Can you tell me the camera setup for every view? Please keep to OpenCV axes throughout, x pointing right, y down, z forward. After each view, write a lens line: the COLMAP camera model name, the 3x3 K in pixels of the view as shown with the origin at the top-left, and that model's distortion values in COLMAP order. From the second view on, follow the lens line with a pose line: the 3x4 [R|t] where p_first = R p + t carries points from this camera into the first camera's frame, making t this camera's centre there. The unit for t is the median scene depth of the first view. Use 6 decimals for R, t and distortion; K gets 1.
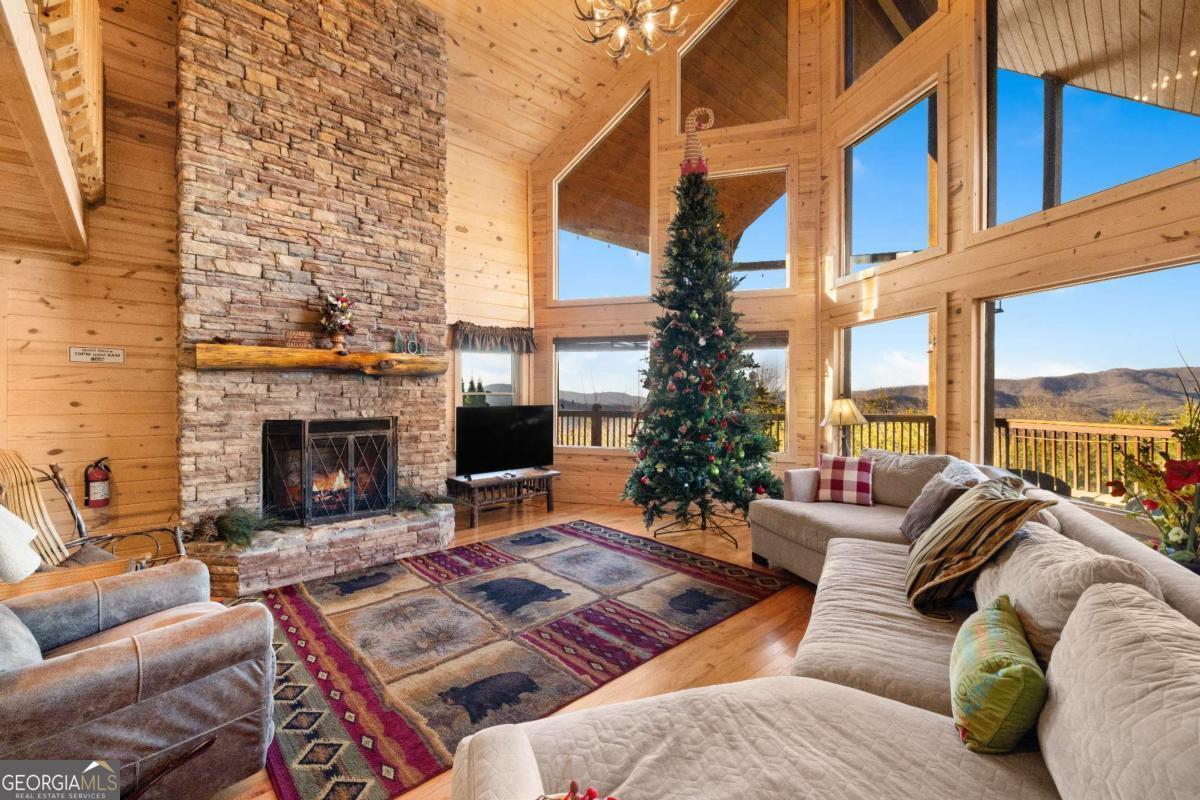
lens RADIAL K [[508.1, 0, 600.5], [0, 508.1, 396.7], [0, 0, 1]] dist [0.002841, 0.000078]
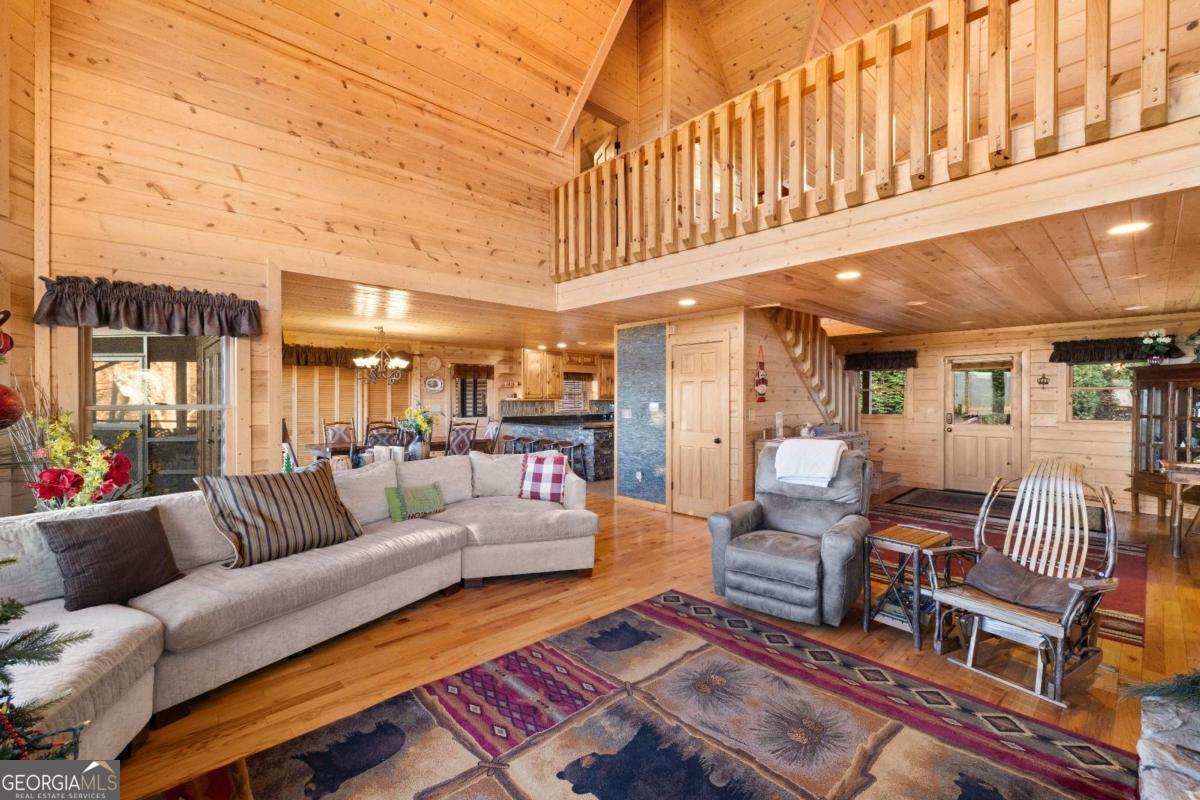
lens RADIAL K [[508.1, 0, 599.7], [0, 508.1, 398.9], [0, 0, 1]] dist [0.002841, 0.000078]
pose [[-0.999997, 0.001334, -0.002217, -0.127336], [0.001313, 0.999957, 0.009131, -0.036000], [0.002229, 0.009128, -0.999956, 1.884435]]
